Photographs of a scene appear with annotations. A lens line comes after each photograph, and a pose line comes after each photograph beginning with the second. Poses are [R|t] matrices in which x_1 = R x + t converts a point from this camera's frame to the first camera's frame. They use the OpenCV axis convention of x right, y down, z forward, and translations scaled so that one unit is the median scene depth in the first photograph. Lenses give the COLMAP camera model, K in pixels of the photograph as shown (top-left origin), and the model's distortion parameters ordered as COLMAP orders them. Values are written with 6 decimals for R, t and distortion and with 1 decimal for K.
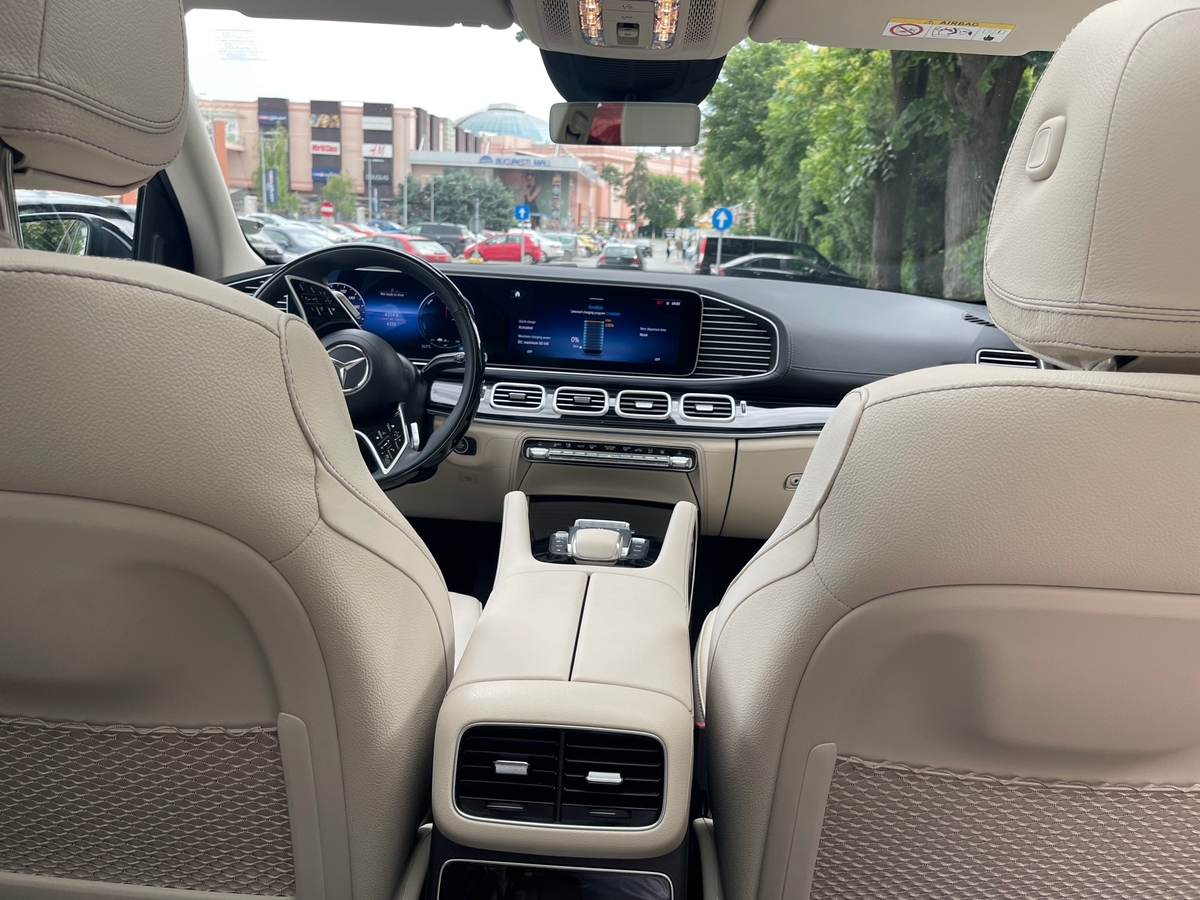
lens RADIAL K [[900.2, 0, 597.6], [0, 900.2, 467.5], [0, 0, 1]] dist [0.046451, -0.014710]
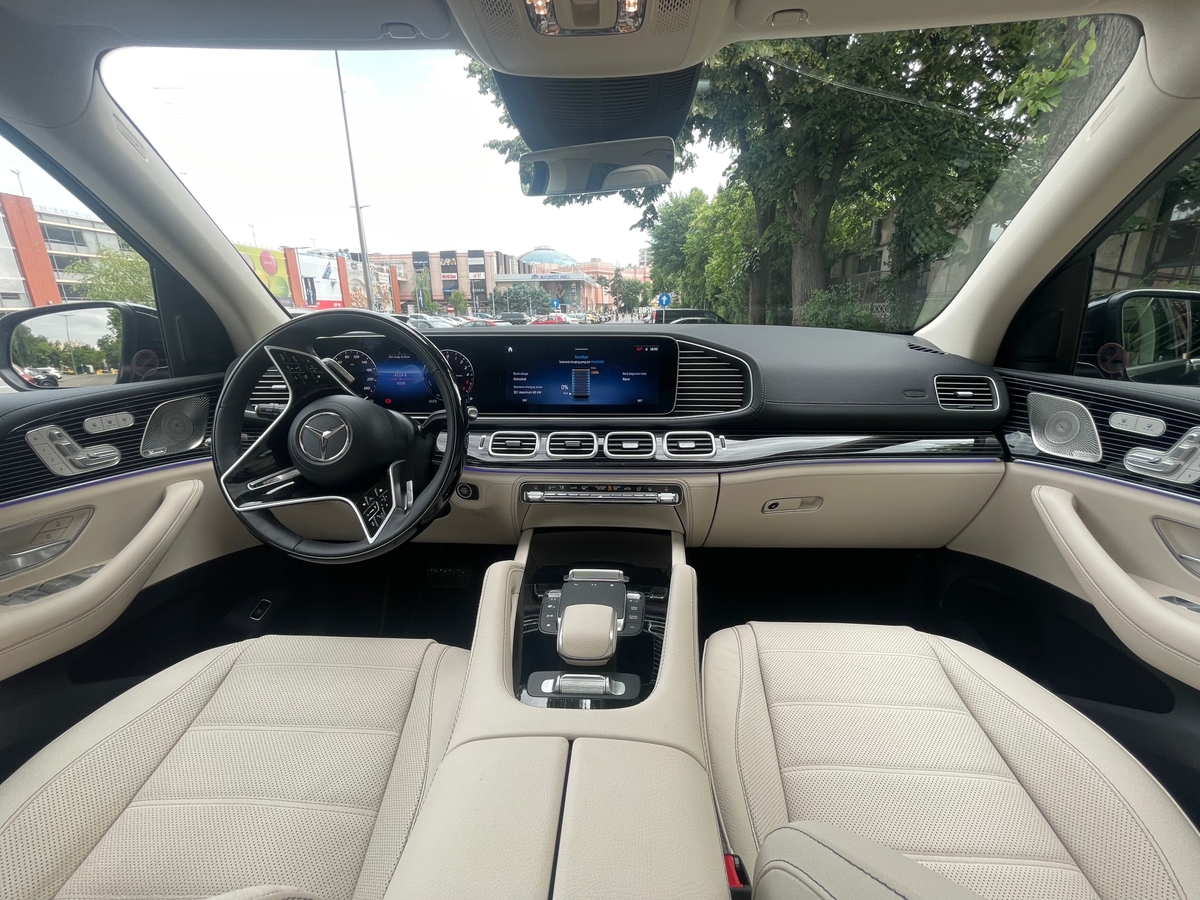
lens RADIAL K [[479.1, 0, 596.8], [0, 479.1, 448.2], [0, 0, 1]] dist [0.000164, -0.000238]
pose [[0.998176, -0.057923, -0.017043, 0.001553], [0.058282, 0.998072, 0.021365, -0.005937], [0.015773, -0.022319, 0.999626, 0.031520]]
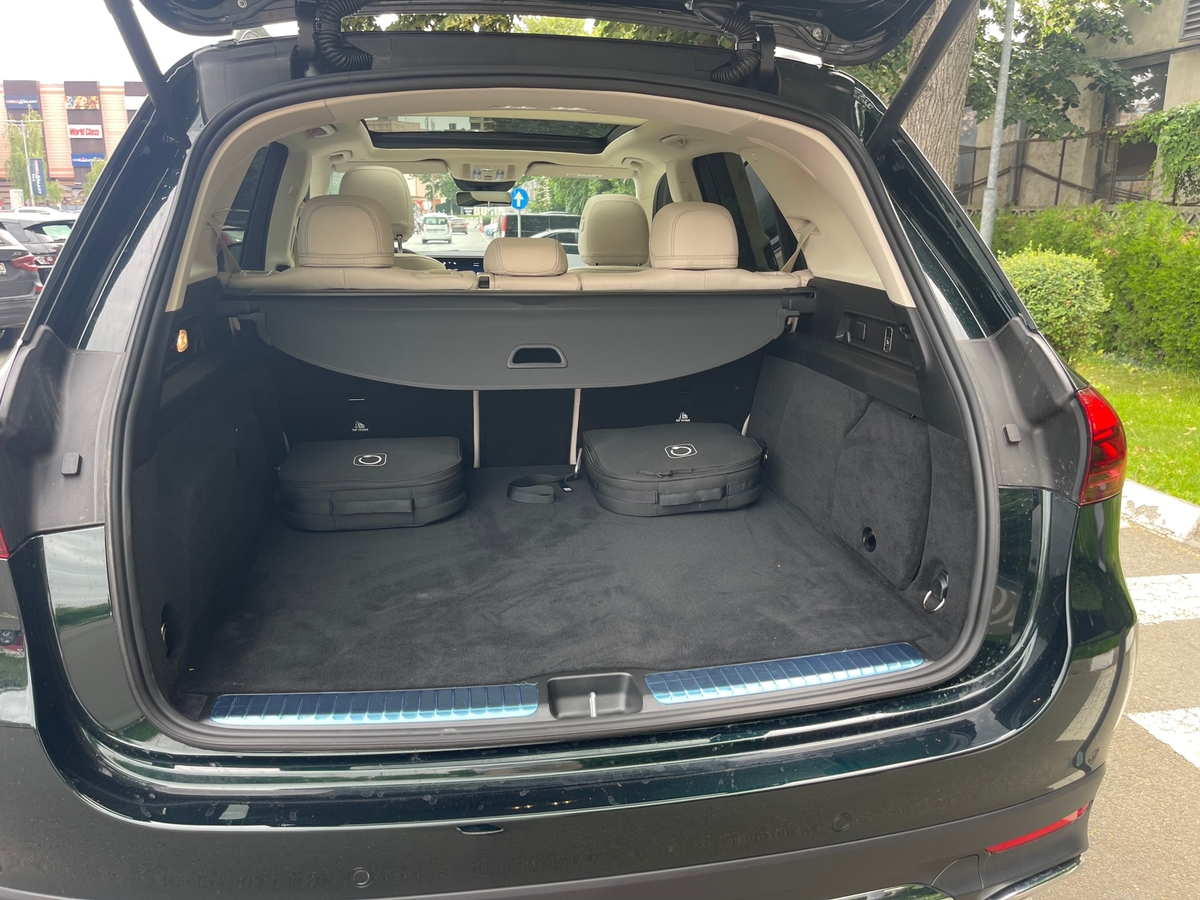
lens RADIAL K [[900.2, 0, 604.2], [0, 900.2, 454.6], [0, 0, 1]] dist [0.046451, -0.014710]
pose [[0.974637, -0.095237, 0.202518, -0.015045], [0.092622, 0.995450, 0.022371, 0.021925], [-0.203727, -0.003046, 0.979023, -0.109929]]
